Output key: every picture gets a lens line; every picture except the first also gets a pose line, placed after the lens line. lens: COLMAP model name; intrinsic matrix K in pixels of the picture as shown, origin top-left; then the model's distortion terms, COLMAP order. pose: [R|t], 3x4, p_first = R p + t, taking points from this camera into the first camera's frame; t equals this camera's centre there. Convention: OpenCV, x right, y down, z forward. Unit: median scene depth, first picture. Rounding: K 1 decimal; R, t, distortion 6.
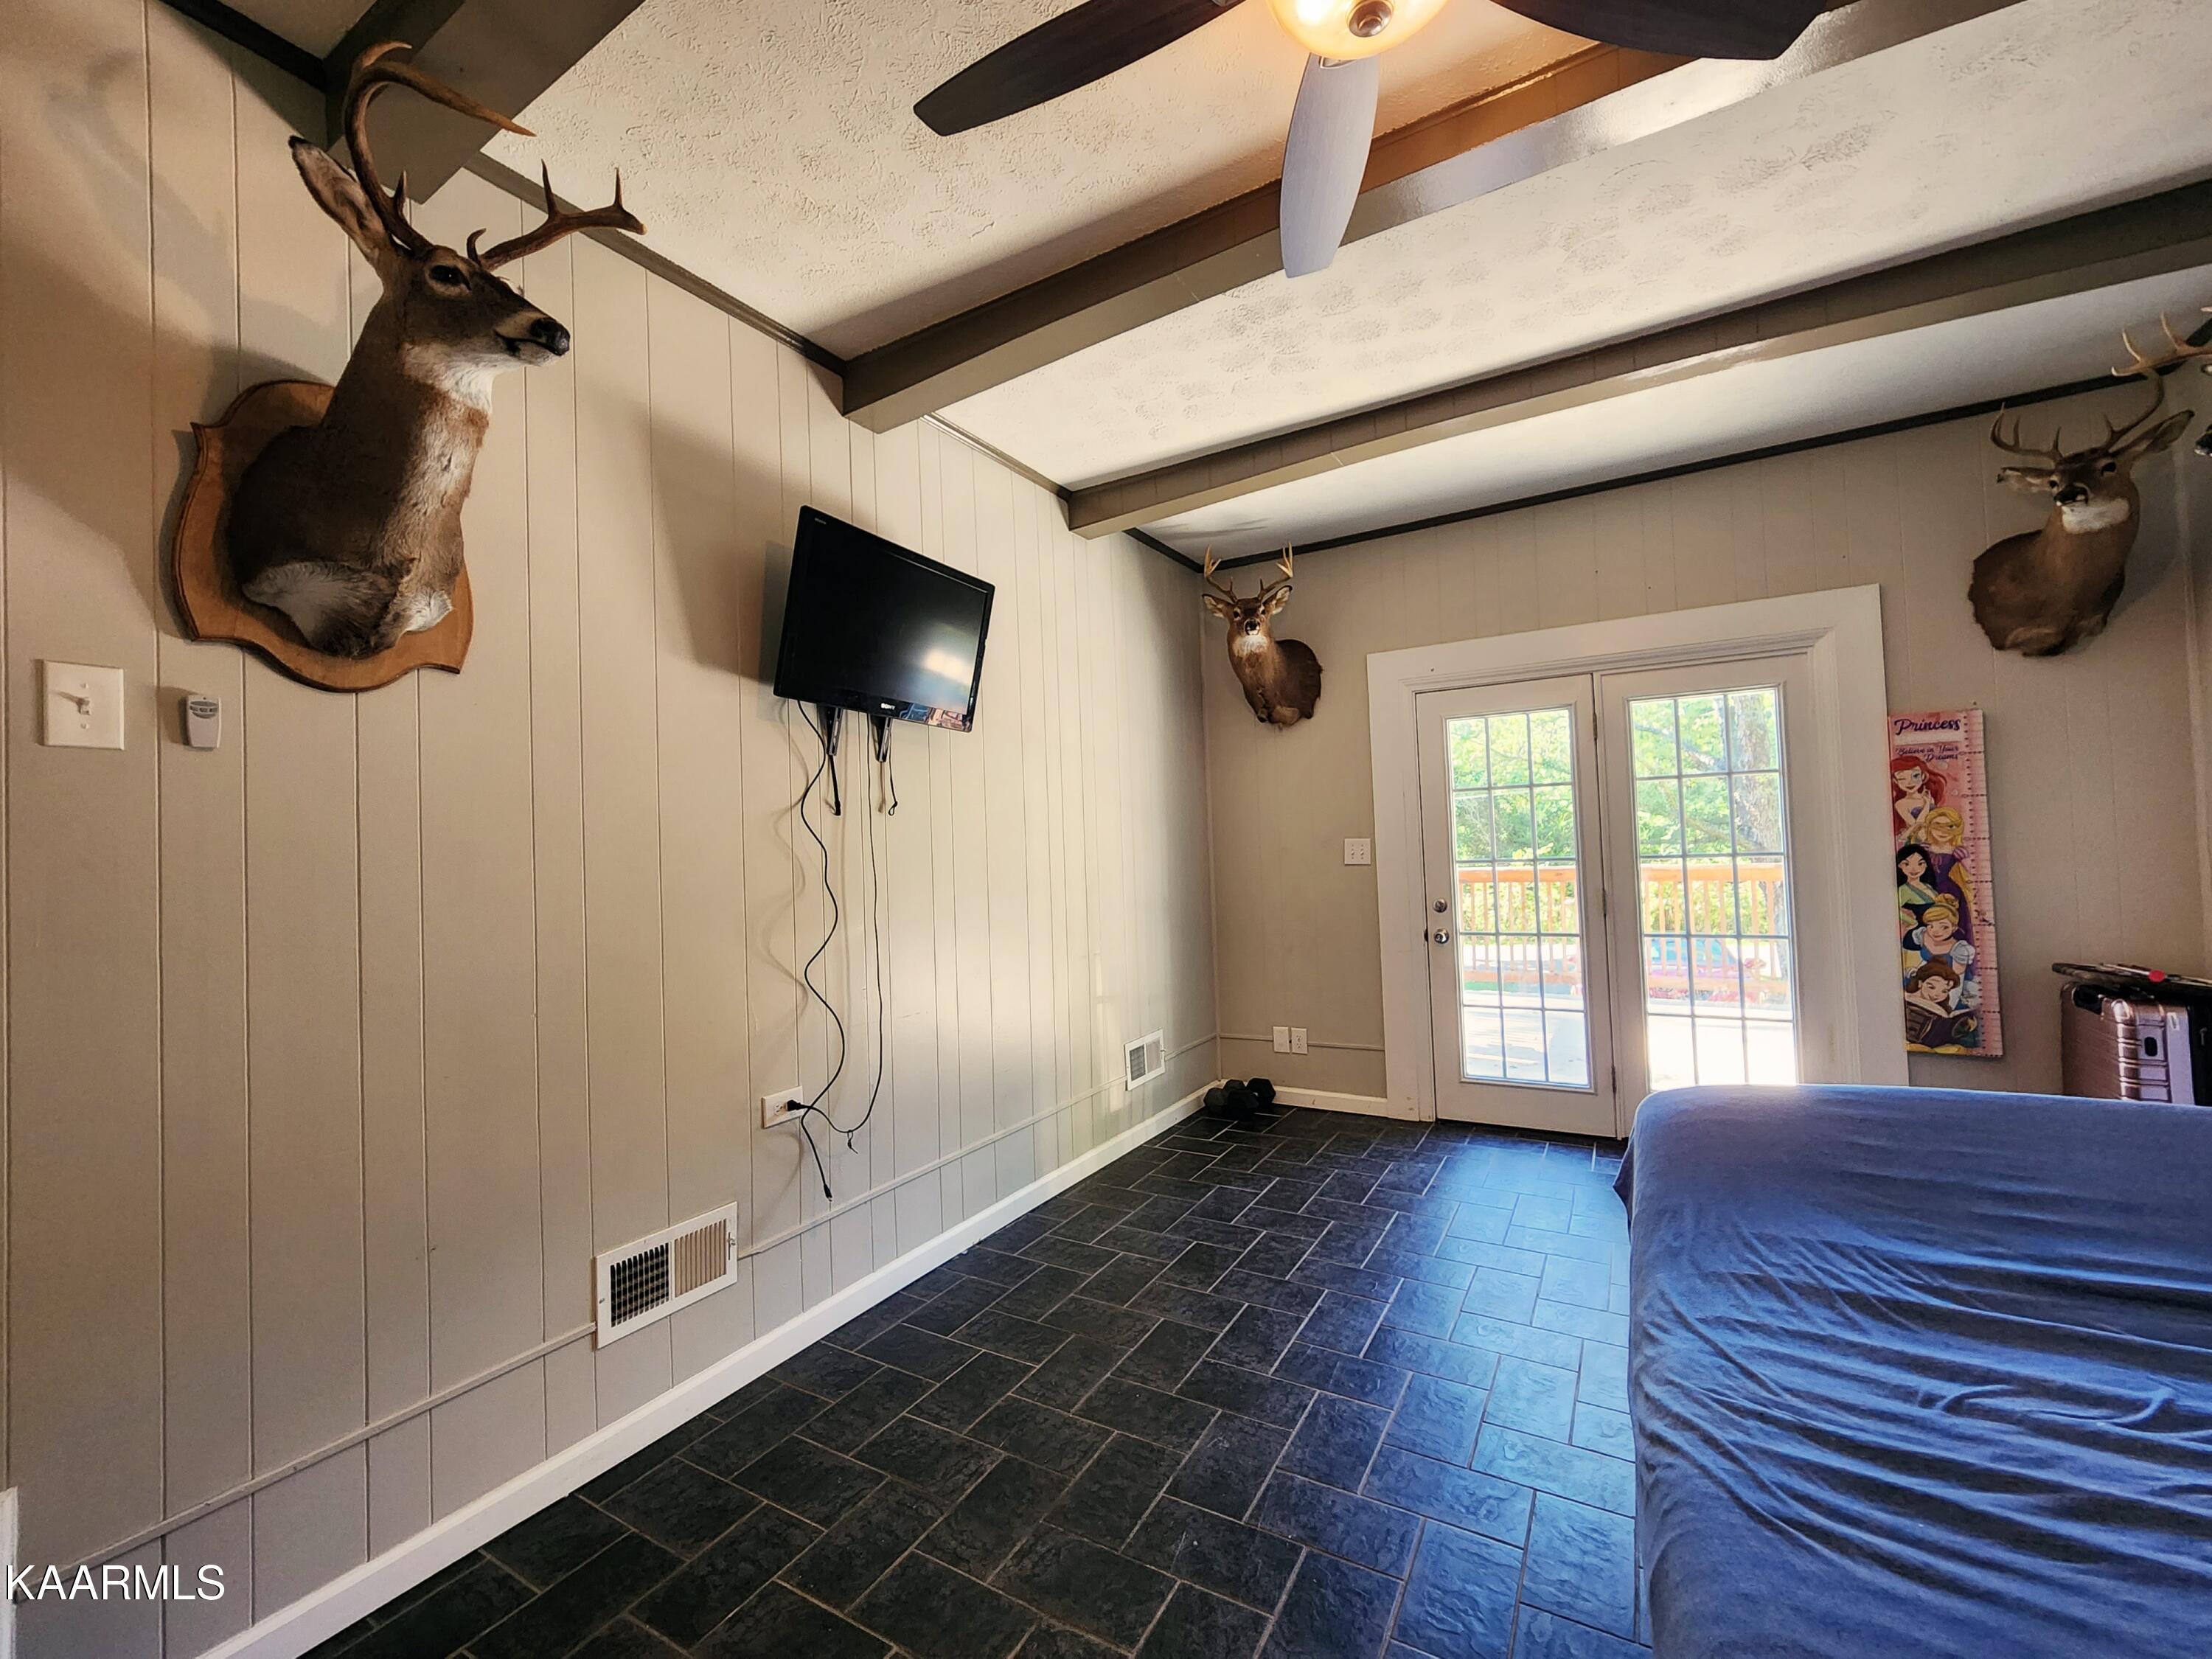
lens RADIAL K [[908.8, 0, 1107.7], [0, 908.8, 827.1], [0, 0, 1]] dist [-0.003195, 0.000124]
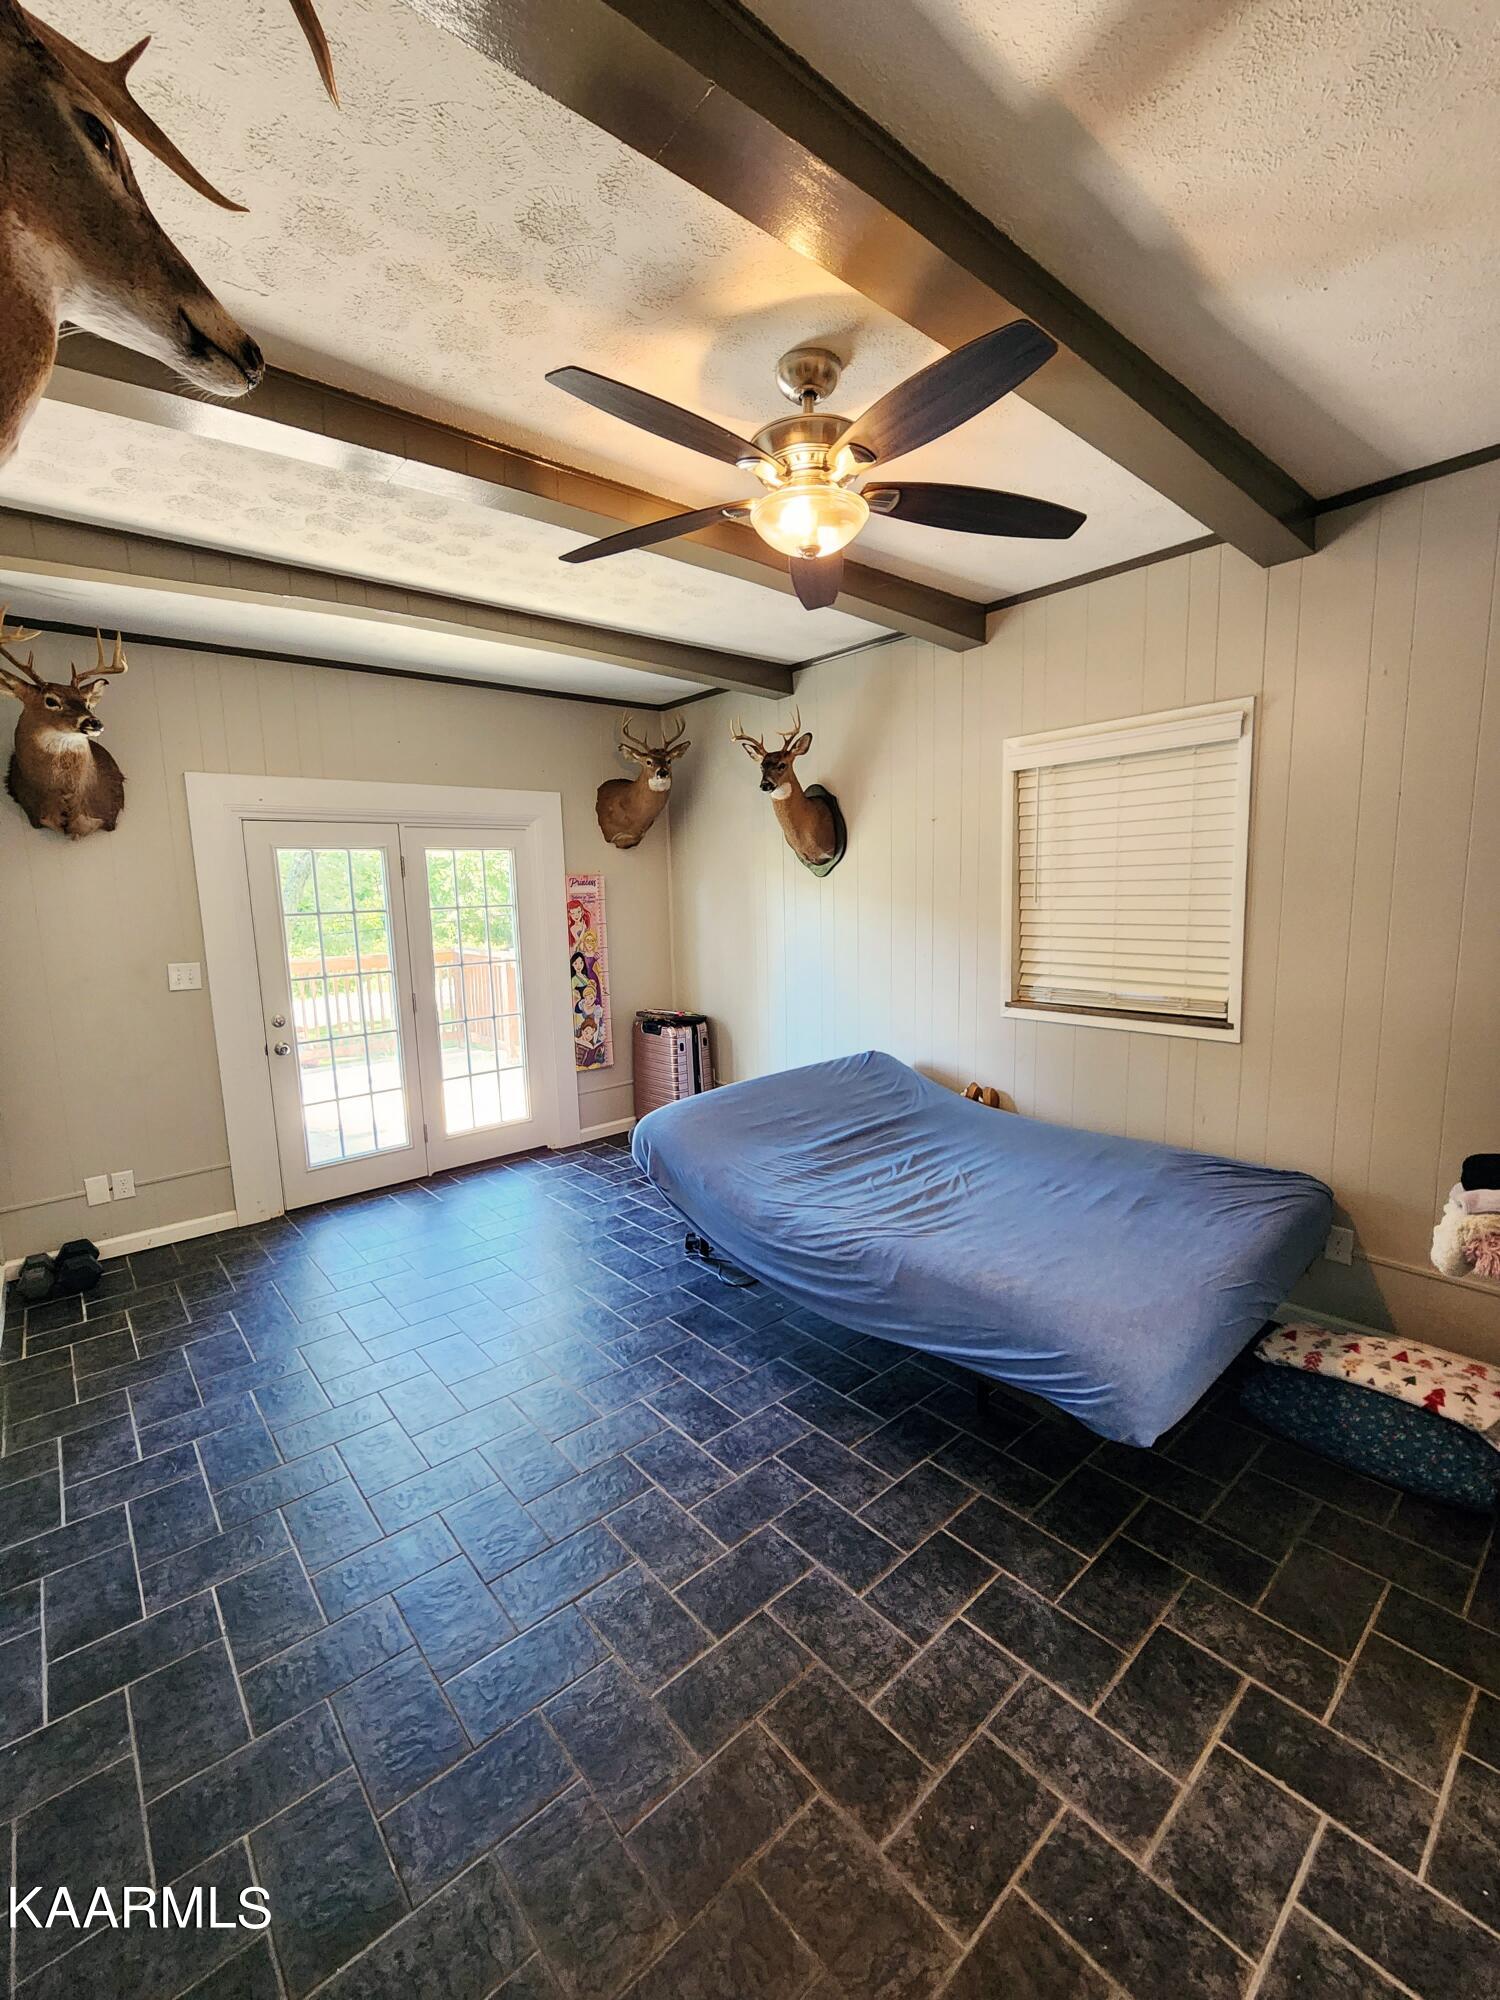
lens RADIAL K [[821.7, 0, 749.6], [0, 821.7, 1001.8], [0, 0, 1]] dist [-0.003195, 0.000124]
pose [[0.323733, -0.104849, 0.940321, -0.481450], [-0.005821, 0.993601, 0.112794, -0.065210], [-0.946131, -0.041989, 0.321051, 0.192875]]
